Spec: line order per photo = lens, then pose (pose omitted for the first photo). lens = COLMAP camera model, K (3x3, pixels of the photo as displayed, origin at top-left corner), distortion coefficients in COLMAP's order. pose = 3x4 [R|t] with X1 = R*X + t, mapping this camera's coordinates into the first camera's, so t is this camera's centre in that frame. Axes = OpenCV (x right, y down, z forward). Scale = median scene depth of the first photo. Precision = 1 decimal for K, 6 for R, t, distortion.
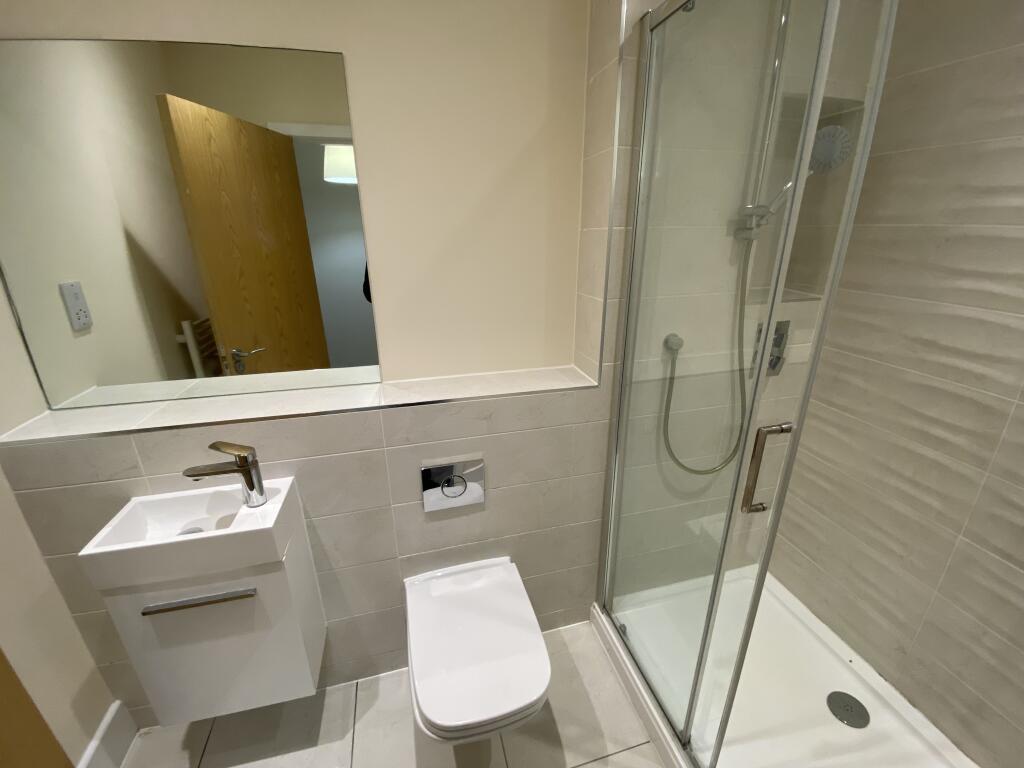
lens RADIAL K [[420.3, 0, 514.2], [0, 420.3, 385.4], [0, 0, 1]] dist [0.029043, -0.027963]
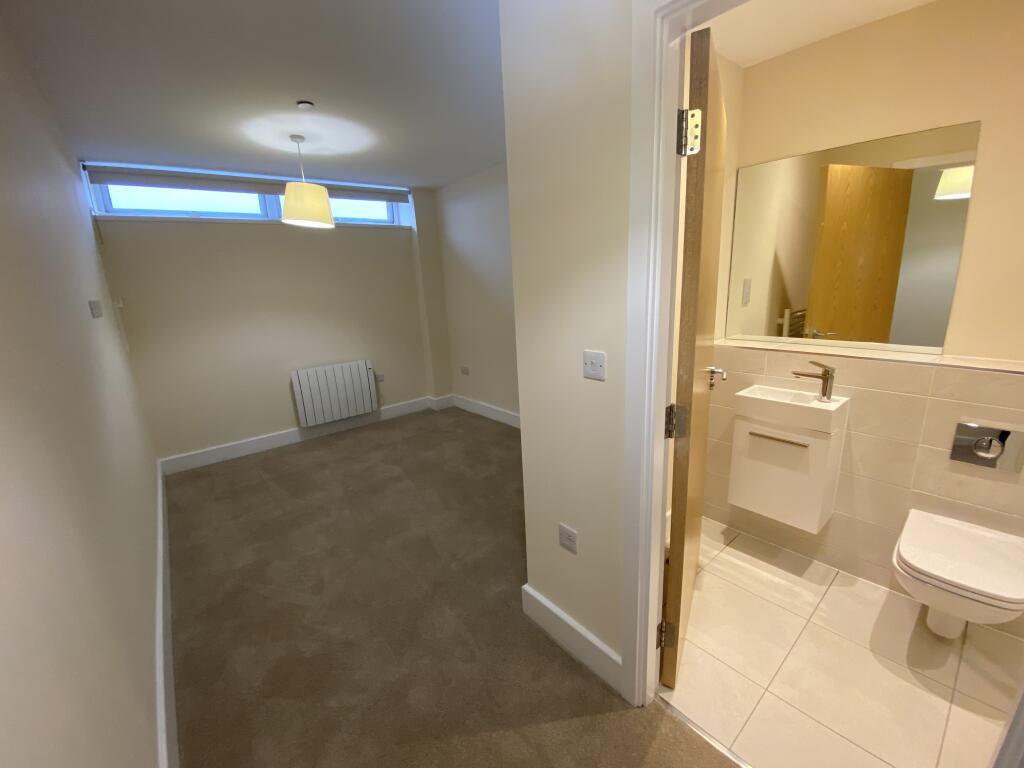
lens RADIAL K [[420.3, 0, 514.2], [0, 420.3, 385.4], [0, 0, 1]] dist [0.029043, -0.027963]
pose [[0.428053, 0.209821, -0.879060, 0.270621], [-0.257569, 0.960660, 0.103876, 0.280099], [0.866273, 0.181954, 0.465257, -0.696554]]
